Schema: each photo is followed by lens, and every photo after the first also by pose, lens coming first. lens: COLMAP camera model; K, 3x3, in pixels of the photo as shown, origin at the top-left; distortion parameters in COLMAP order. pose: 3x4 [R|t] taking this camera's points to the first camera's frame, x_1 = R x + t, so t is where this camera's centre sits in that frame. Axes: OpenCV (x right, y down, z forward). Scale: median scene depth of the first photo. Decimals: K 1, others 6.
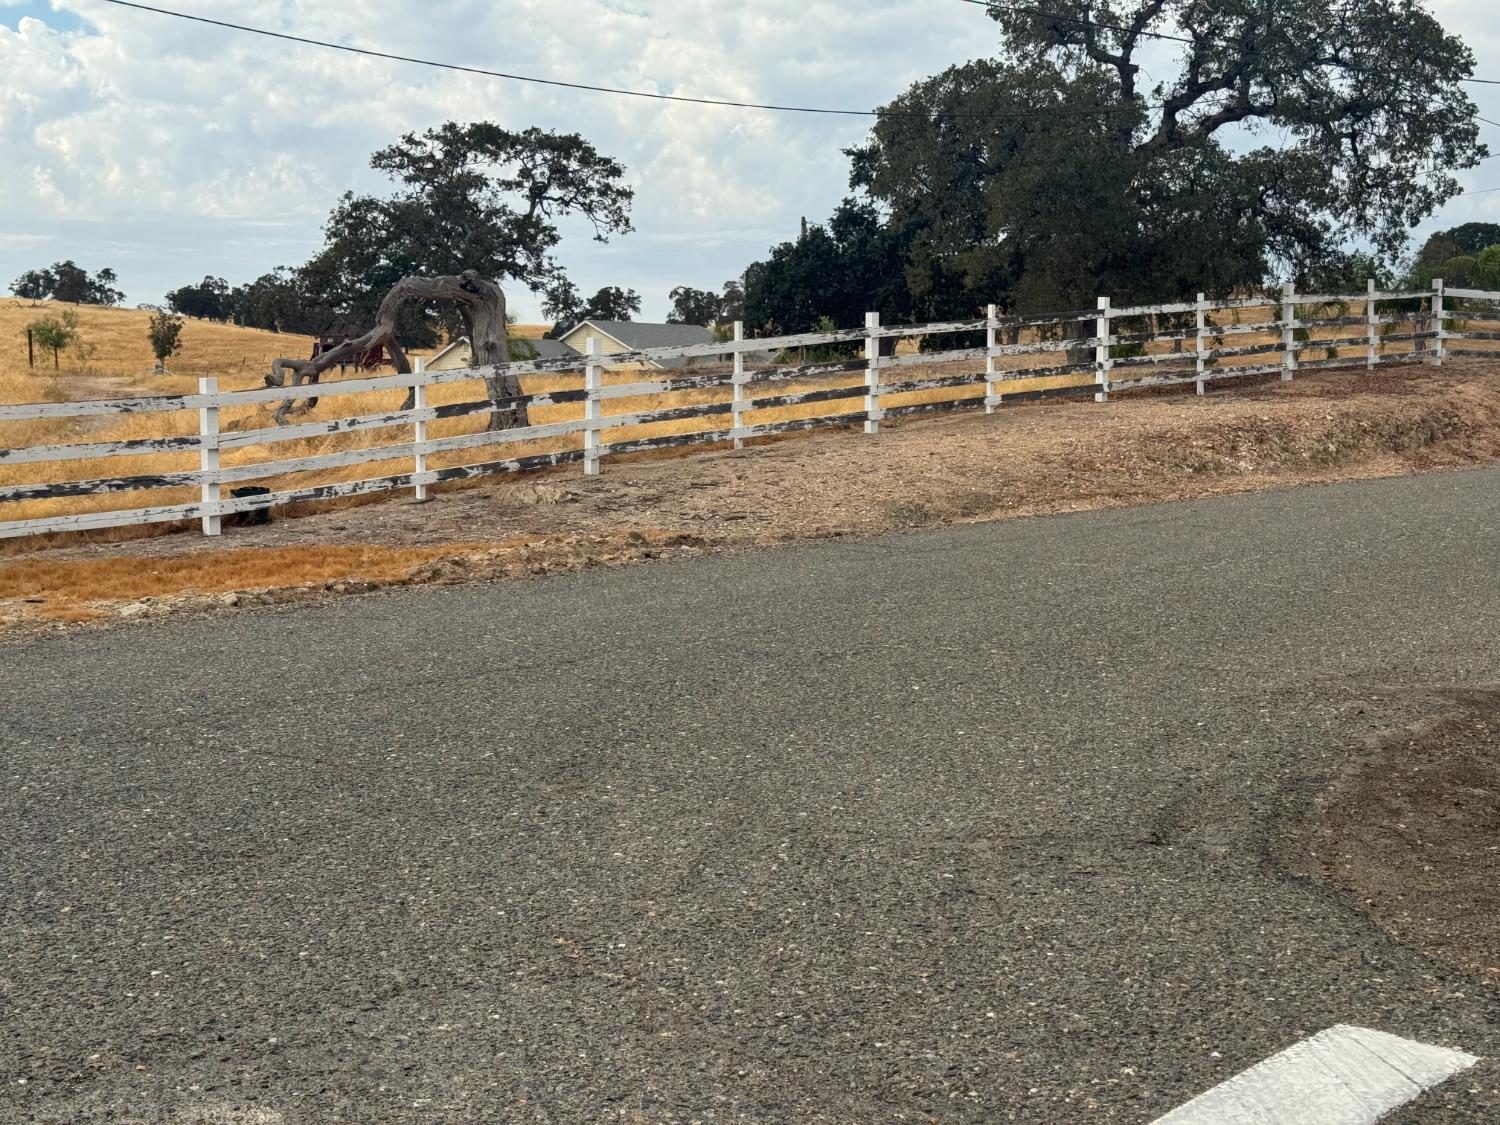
lens RADIAL K [[2079.7, 0, 746.7], [0, 2079.7, 572.7], [0, 0, 1]] dist [0.162227, -0.212009]
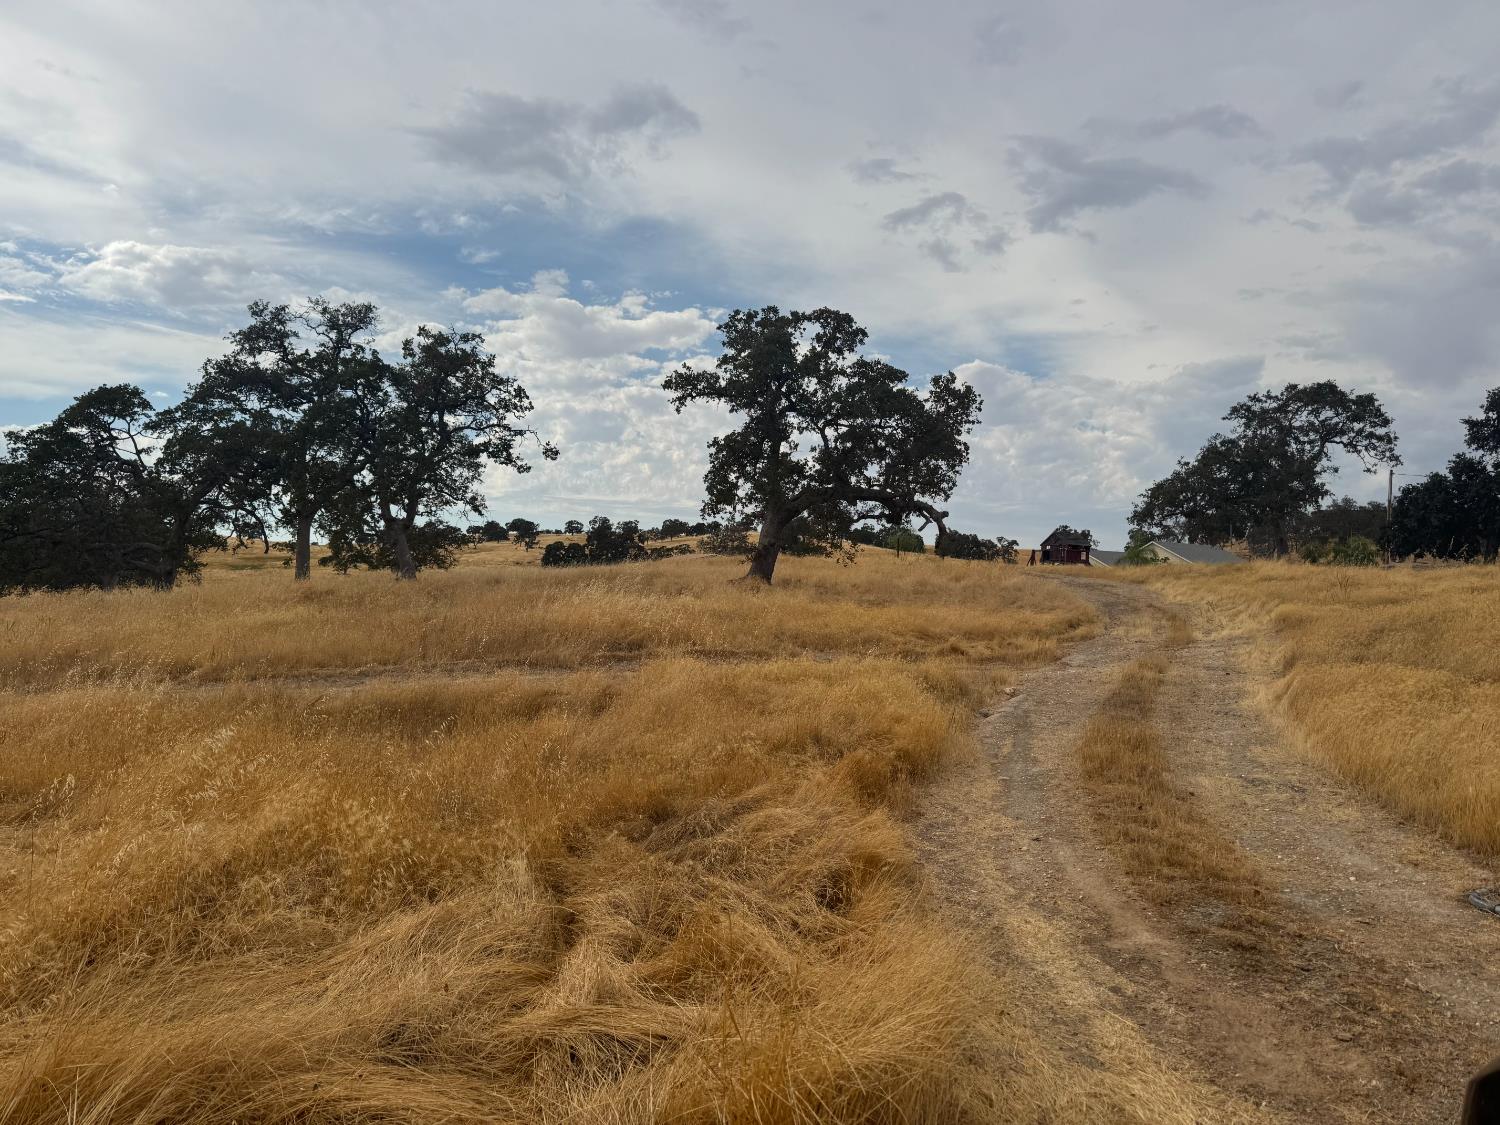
lens RADIAL K [[1046.5, 0, 754.0], [0, 1046.5, 563.6], [0, 0, 1]] dist [0.107185, -0.162611]
pose [[0.943983, 0.022318, -0.329238, -0.706580], [-0.056431, 0.993932, -0.094422, -0.036504], [0.325133, 0.107712, 0.939514, 0.717702]]
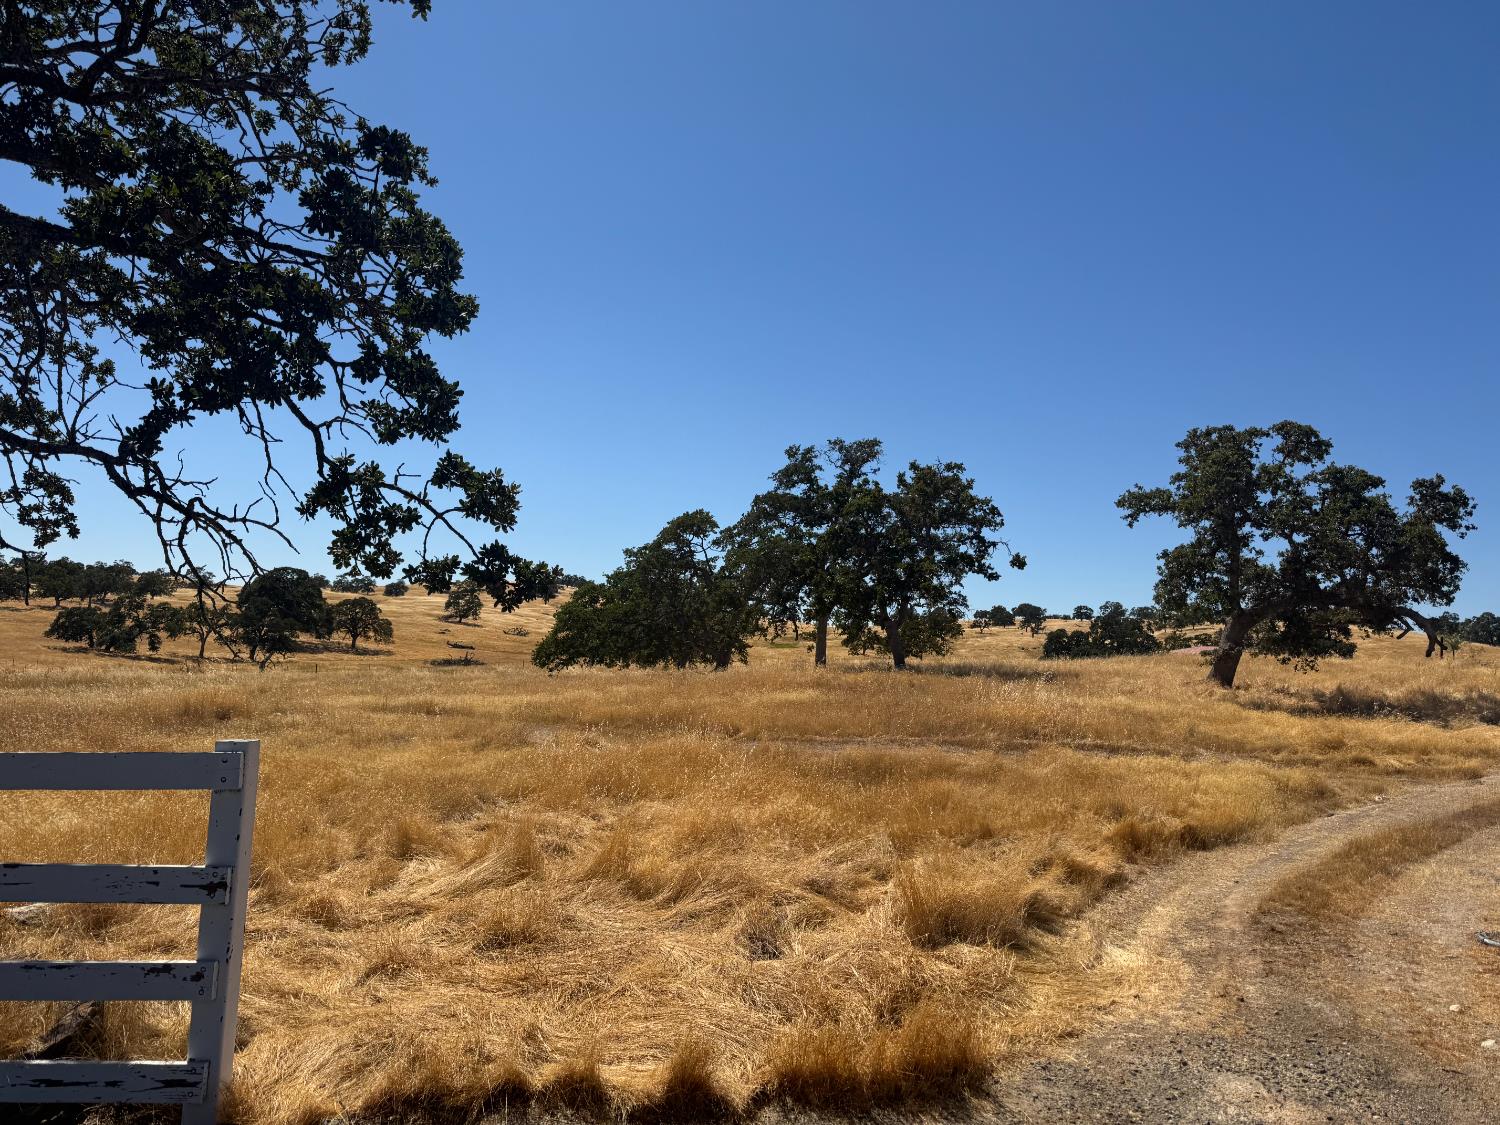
lens RADIAL K [[1041.9, 0, 747.8], [0, 1041.9, 569.4], [0, 0, 1]] dist [0.107269, -0.165626]
pose [[0.685600, -0.010940, -0.727896, -0.534946], [-0.117840, 0.985032, -0.125797, -0.040678], [0.718378, 0.172022, 0.674049, 0.548520]]
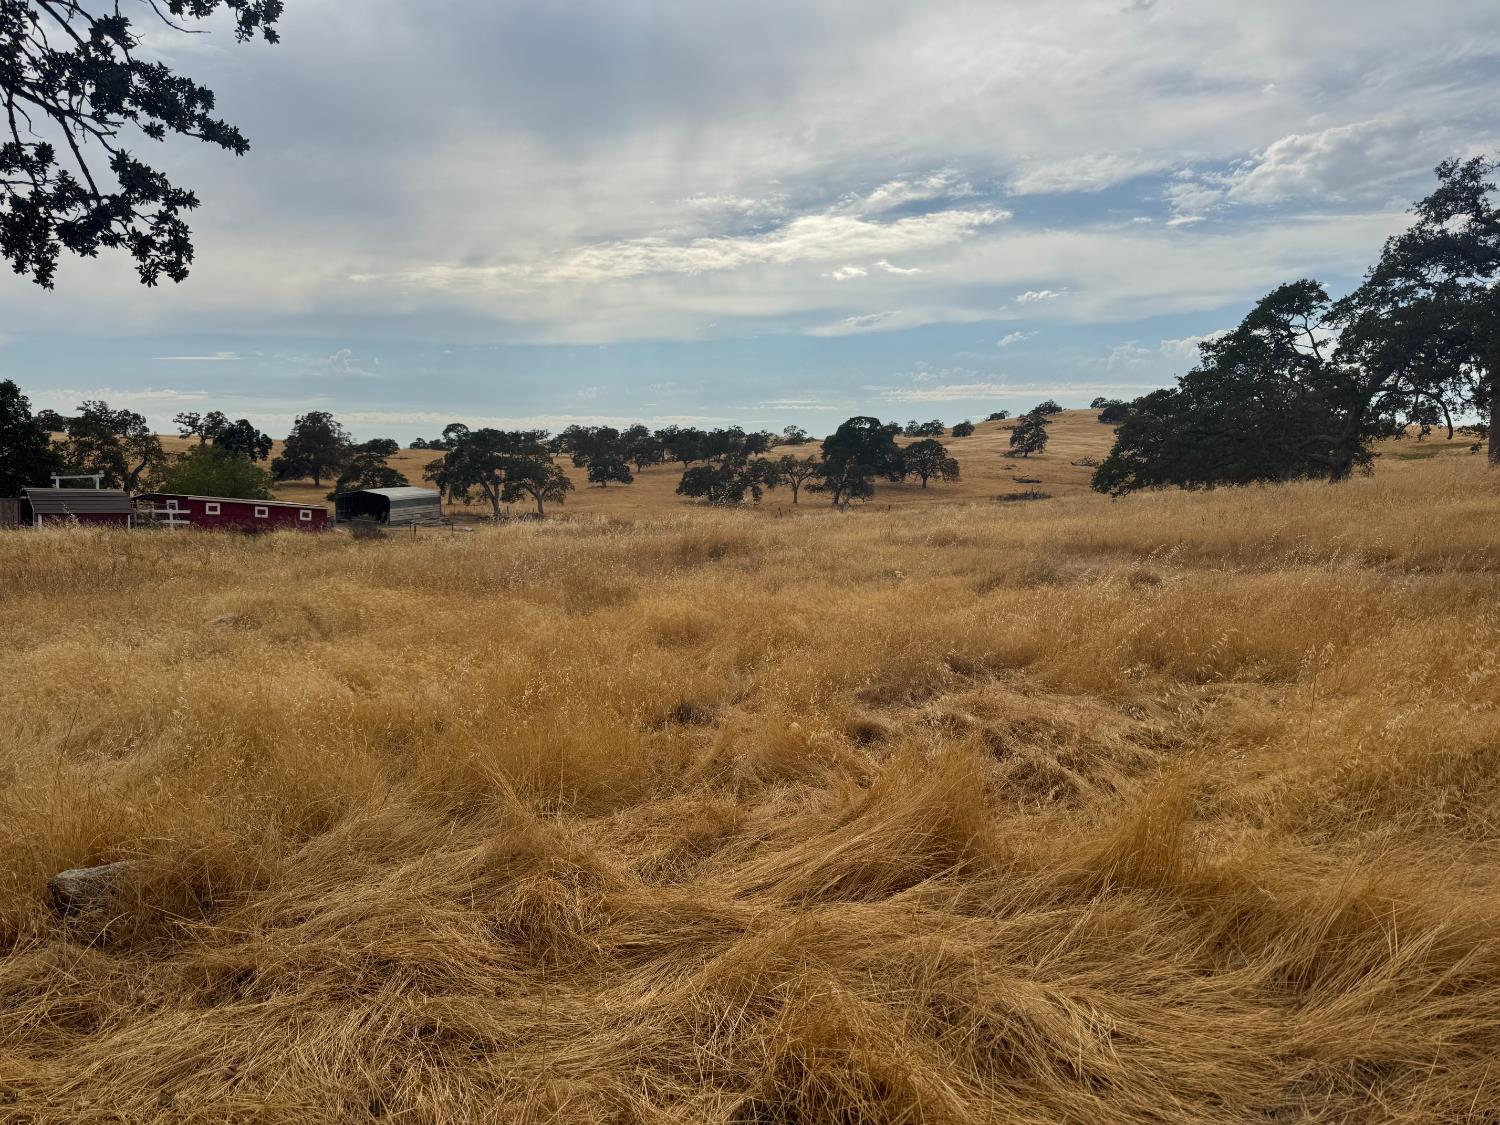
lens RADIAL K [[1050.5, 0, 755.8], [0, 1050.5, 566.2], [0, 0, 1]] dist [0.066390, -0.087341]
pose [[0.235829, 0.088942, -0.967716, -0.713817], [-0.066181, 0.994961, 0.075318, -0.031263], [0.969538, 0.046282, 0.240527, 0.693086]]
